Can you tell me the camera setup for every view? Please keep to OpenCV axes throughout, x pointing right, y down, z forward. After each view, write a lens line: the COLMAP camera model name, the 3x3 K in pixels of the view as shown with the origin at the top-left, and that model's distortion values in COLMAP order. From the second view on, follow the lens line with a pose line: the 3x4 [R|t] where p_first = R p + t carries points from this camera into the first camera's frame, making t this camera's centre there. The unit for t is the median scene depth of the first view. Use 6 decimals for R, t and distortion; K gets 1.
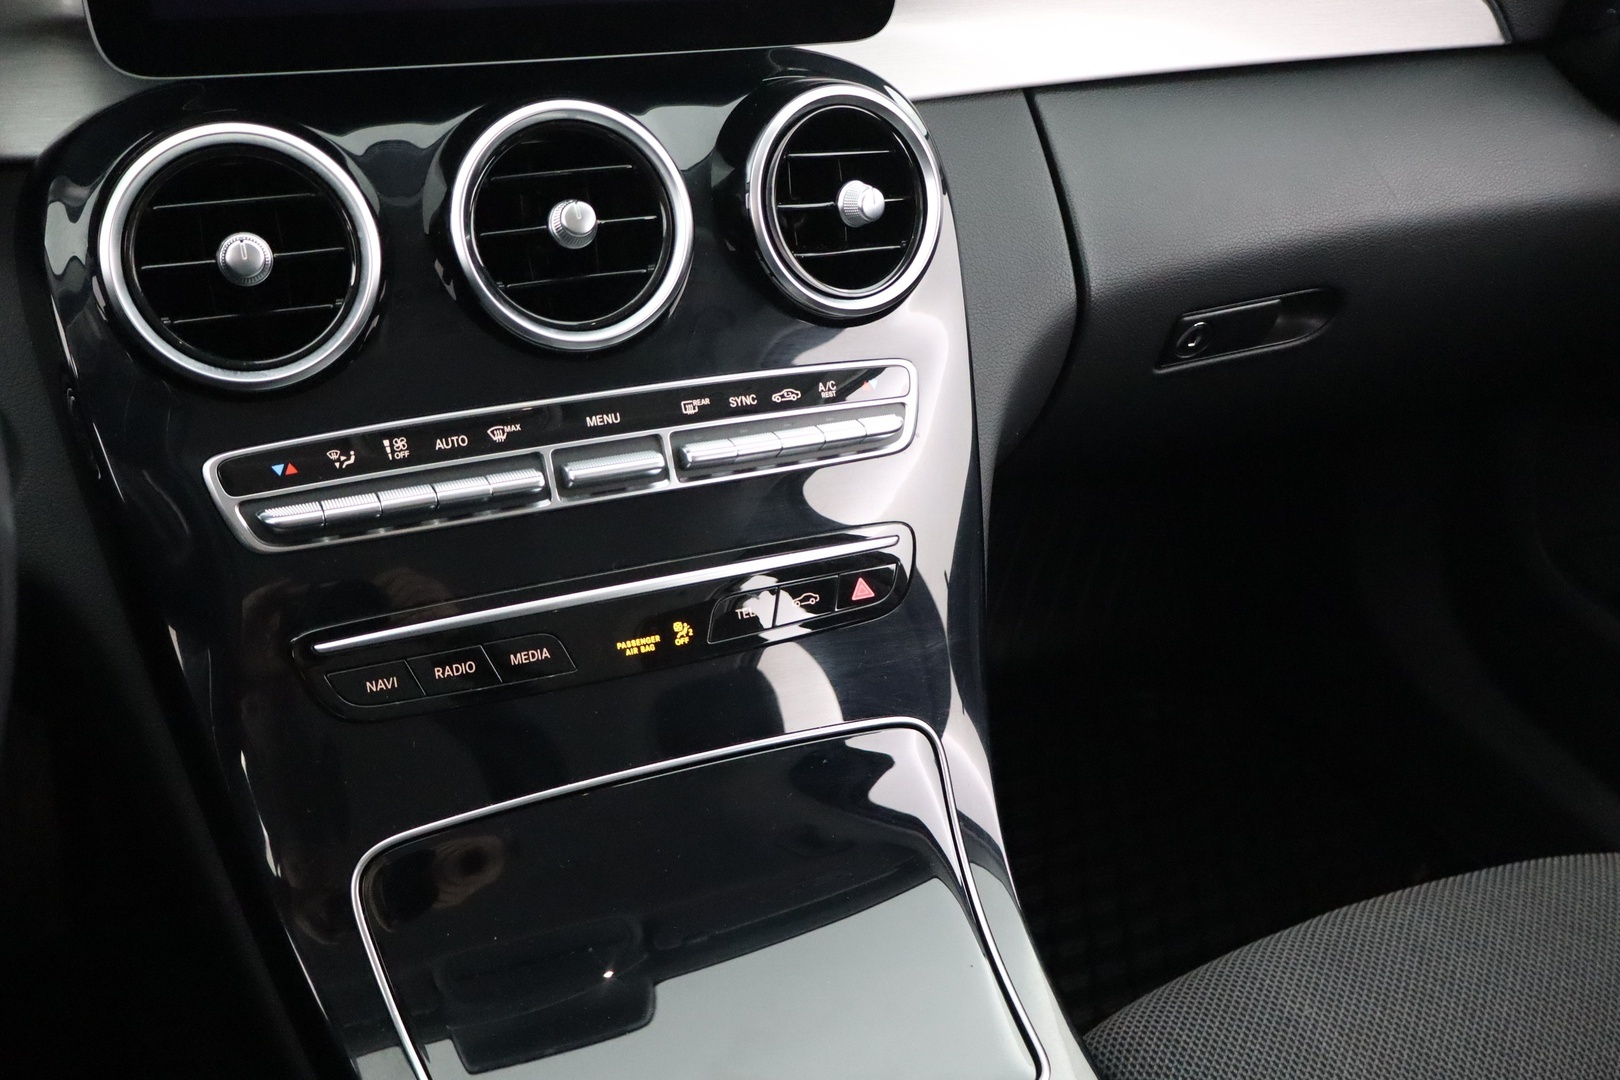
lens RADIAL K [[1598.2, 0, 862.4], [0, 1598.2, 539.3], [0, 0, 1]] dist [-0.007905, -0.011646]
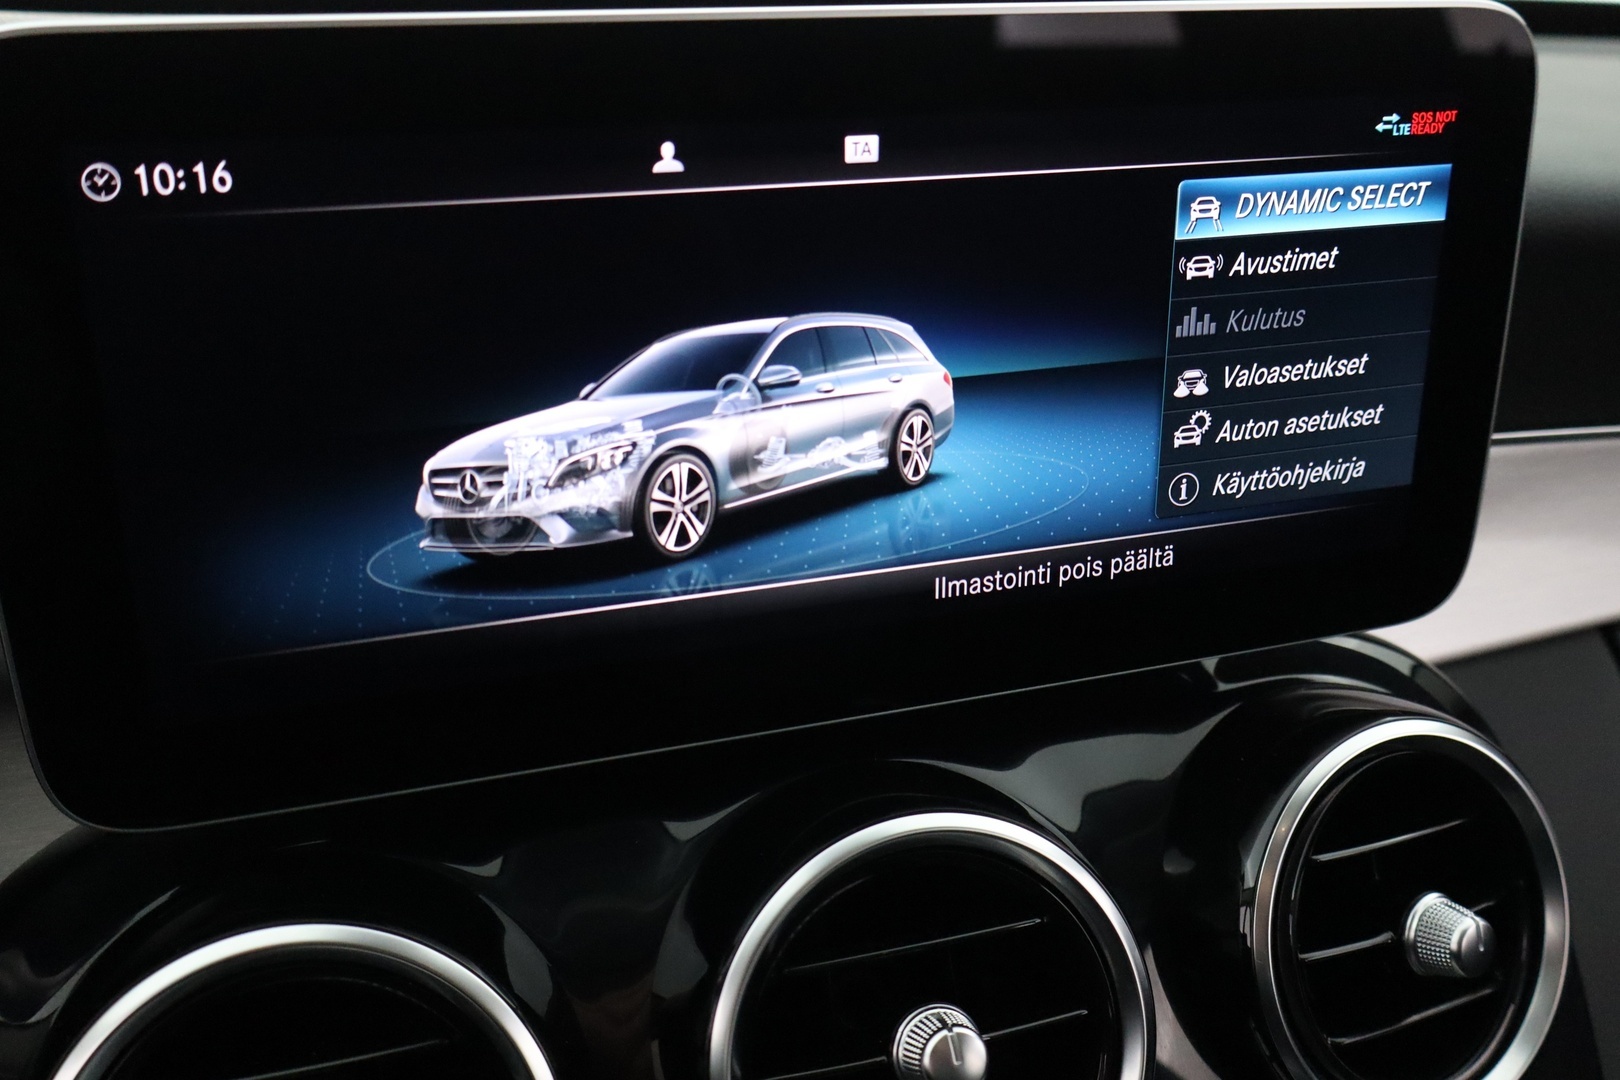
lens RADIAL K [[1601.6, 0, 810.0], [0, 1601.6, 540.0], [0, 0, 1]] dist [0.036648, -0.004462]
pose [[0.990002, -0.028742, -0.138096, -0.144814], [0.002000, 0.981782, -0.189999, -0.258136], [0.141041, 0.187824, 0.972024, 0.459205]]
